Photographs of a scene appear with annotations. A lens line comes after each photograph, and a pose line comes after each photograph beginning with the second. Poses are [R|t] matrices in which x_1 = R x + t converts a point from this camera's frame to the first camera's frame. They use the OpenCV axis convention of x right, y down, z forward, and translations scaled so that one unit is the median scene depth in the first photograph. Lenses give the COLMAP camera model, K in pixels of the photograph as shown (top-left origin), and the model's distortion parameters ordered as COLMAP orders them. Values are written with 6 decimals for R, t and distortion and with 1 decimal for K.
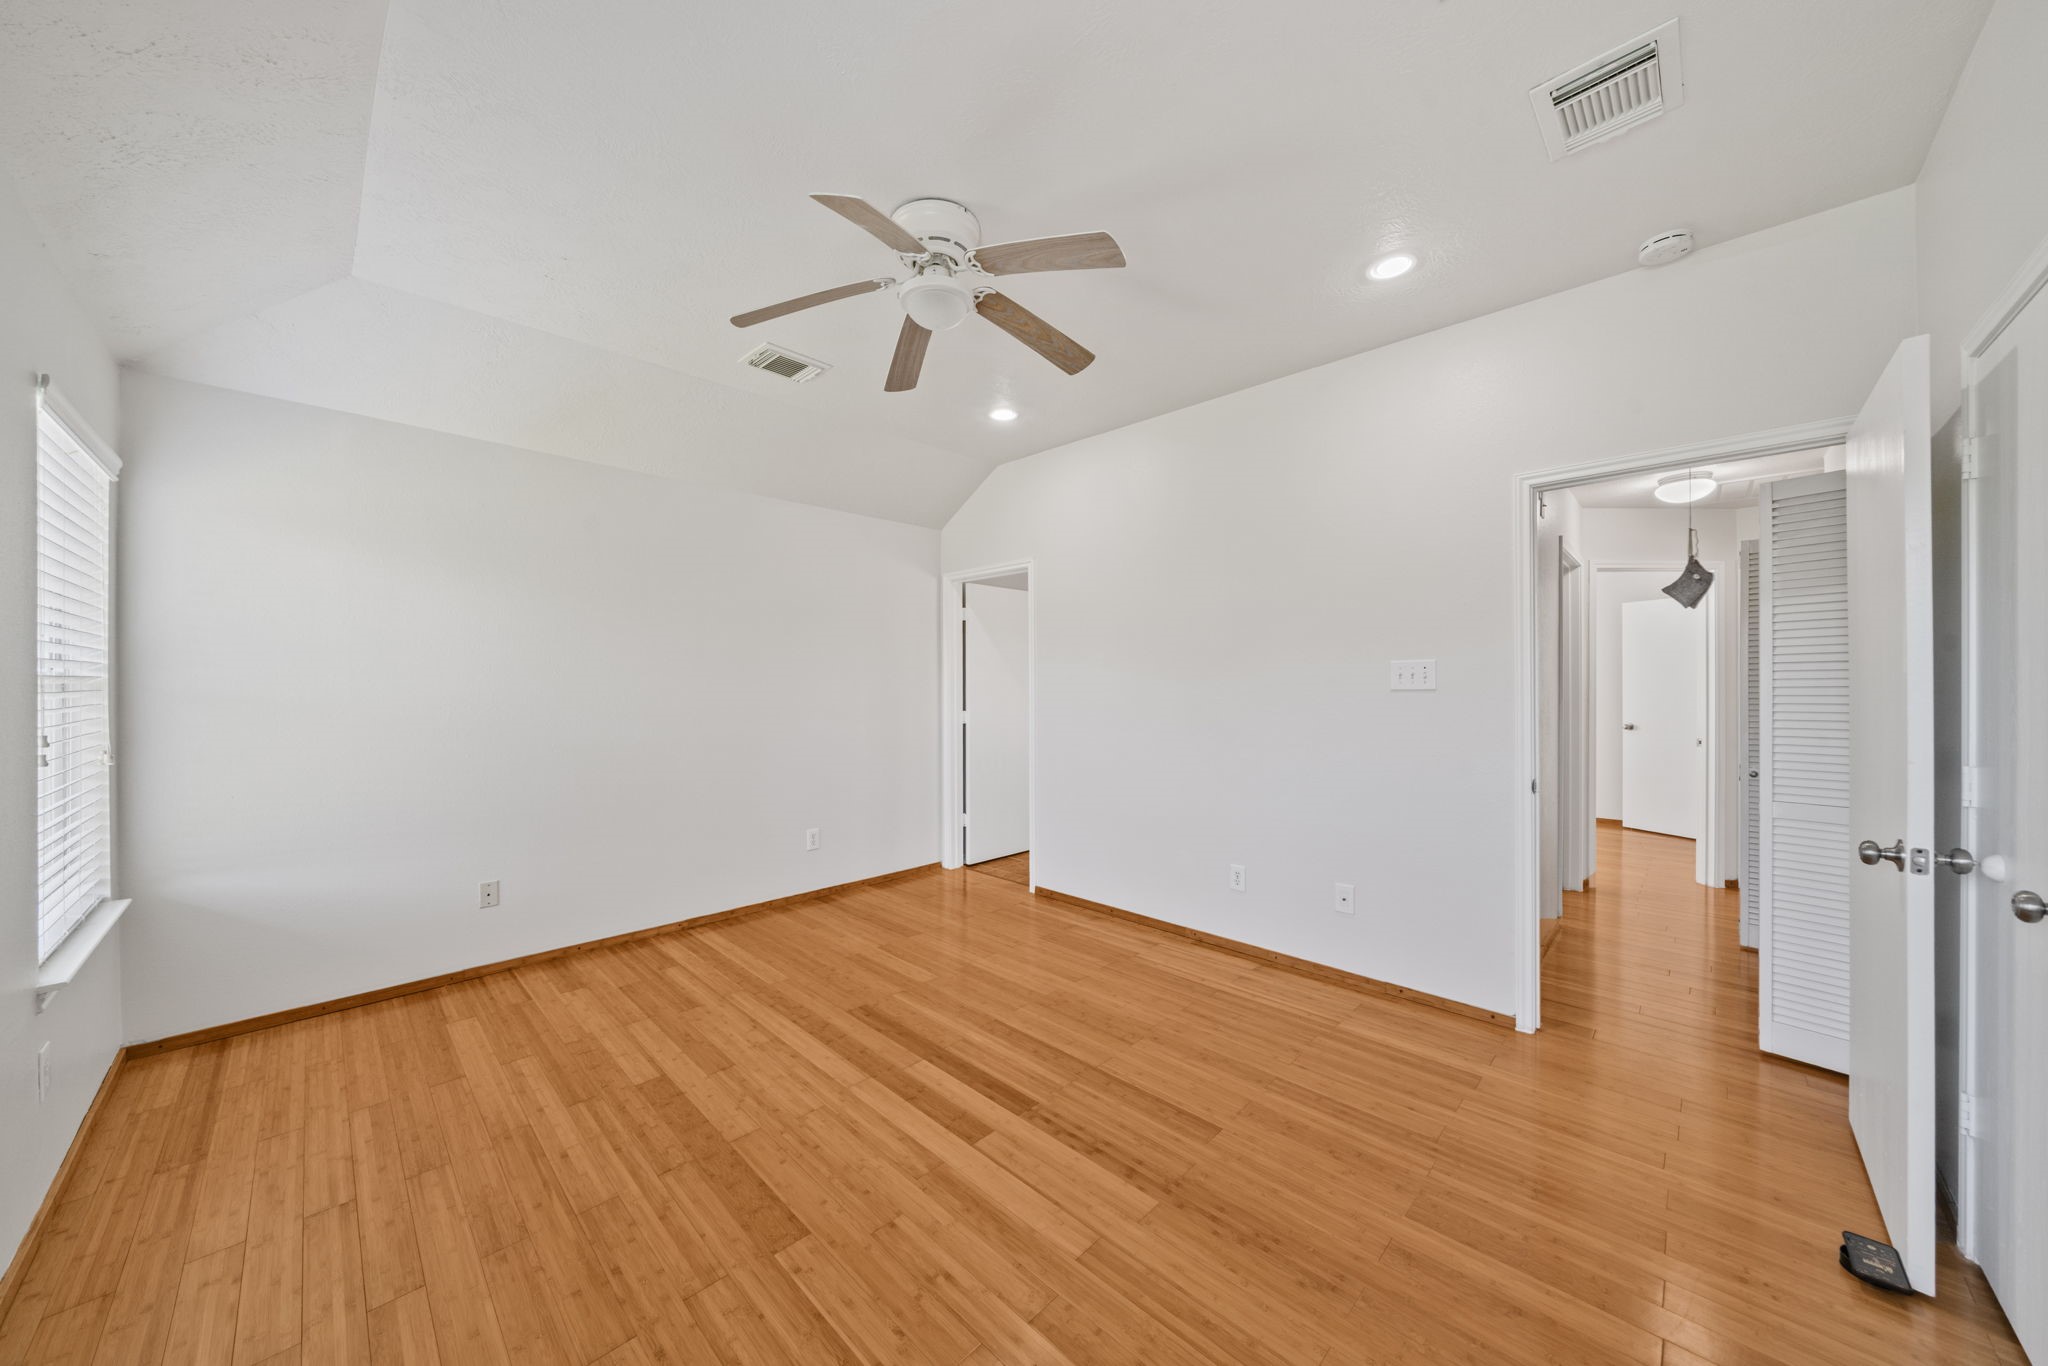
lens RADIAL K [[715.9, 0, 1012.9], [0, 715.9, 682.0], [0, 0, 1]] dist [-0.002188, 0.000087]
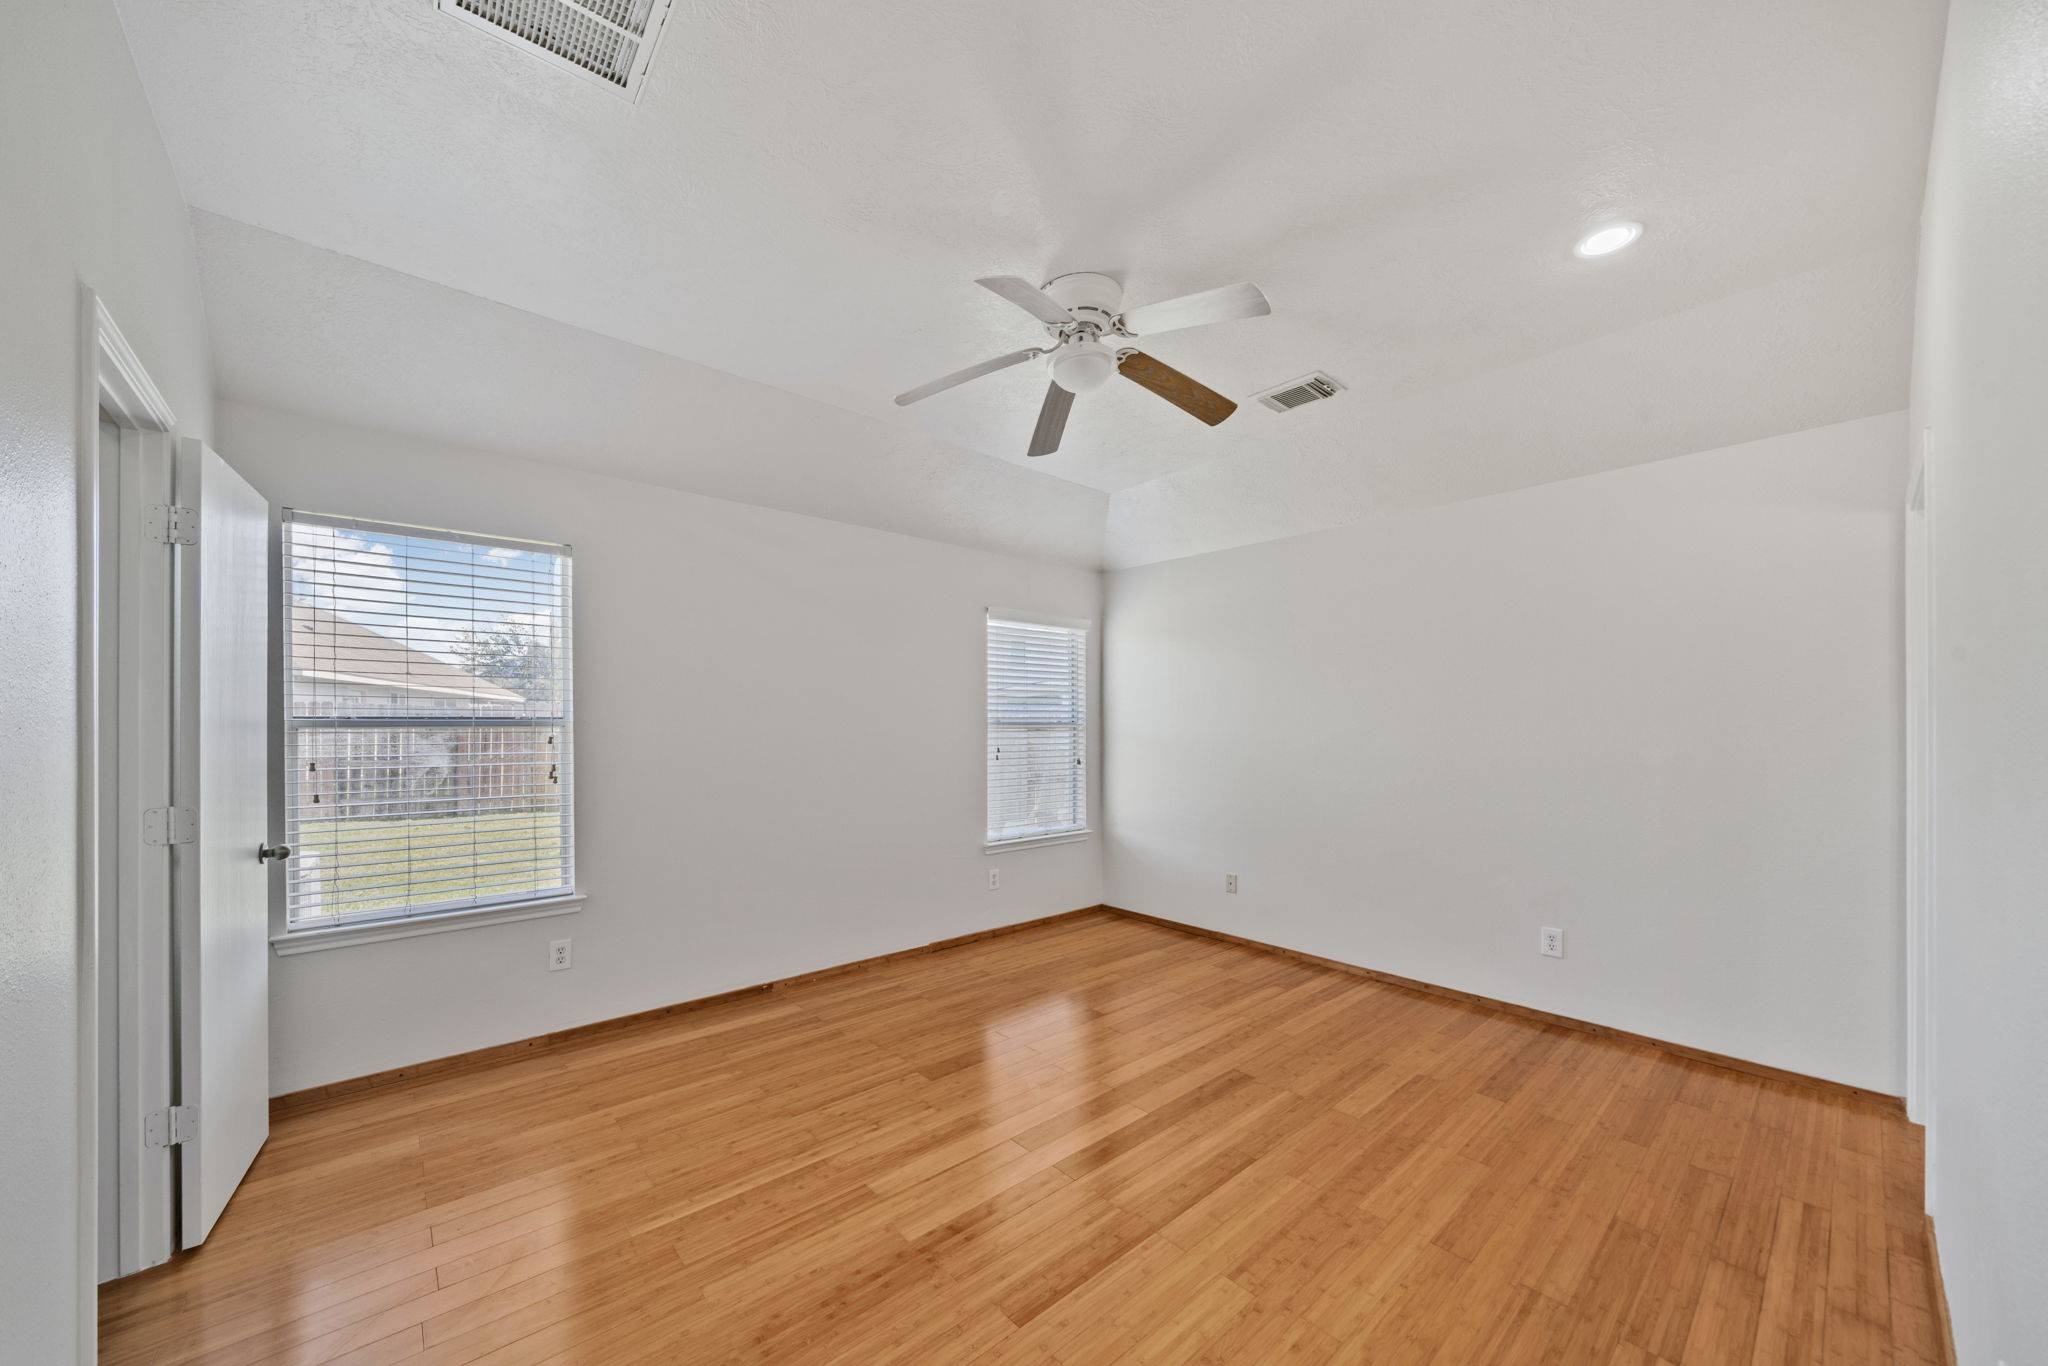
lens RADIAL K [[727.6, 0, 999.9], [0, 727.6, 728.6], [0, 0, 1]] dist [-0.005063, -0.000078]
pose [[-0.084020, 0.000397, -0.996464, 0.826621], [0.002183, 0.999998, 0.000214, 0.000259], [0.996462, -0.002157, -0.084021, 0.824816]]
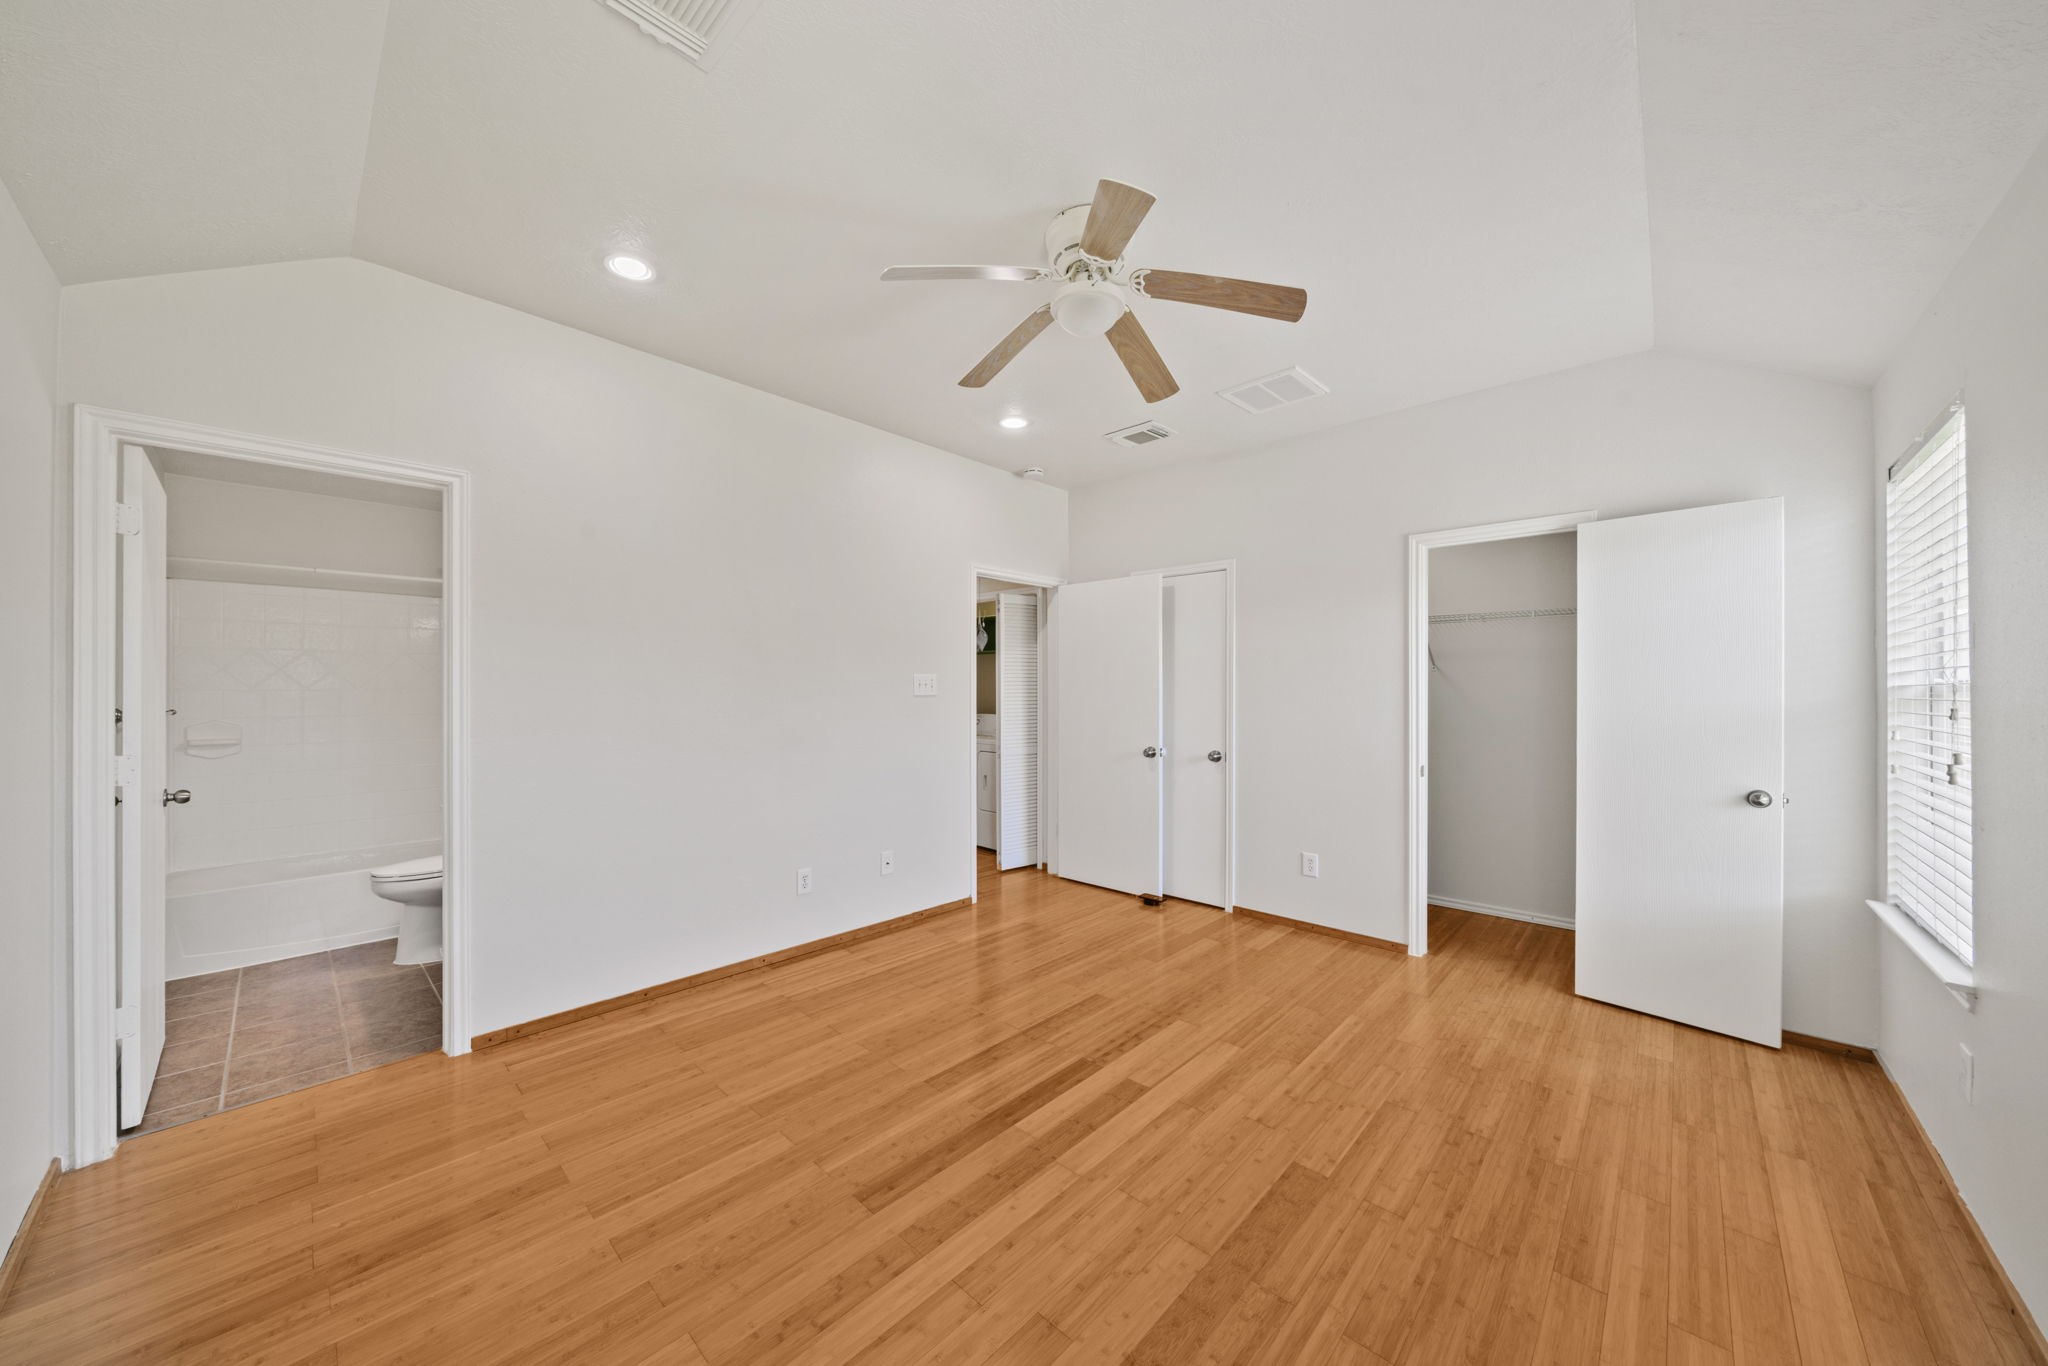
lens RADIAL K [[709.1, 0, 1012.0], [0, 709.1, 689.7], [0, 0, 1]] dist [-0.002103, 0.000112]
pose [[-0.029611, 0.002375, 0.999559, -0.919963], [-0.006439, 0.999976, -0.002567, 0.001991], [-0.999541, -0.006513, -0.029595, 0.964632]]
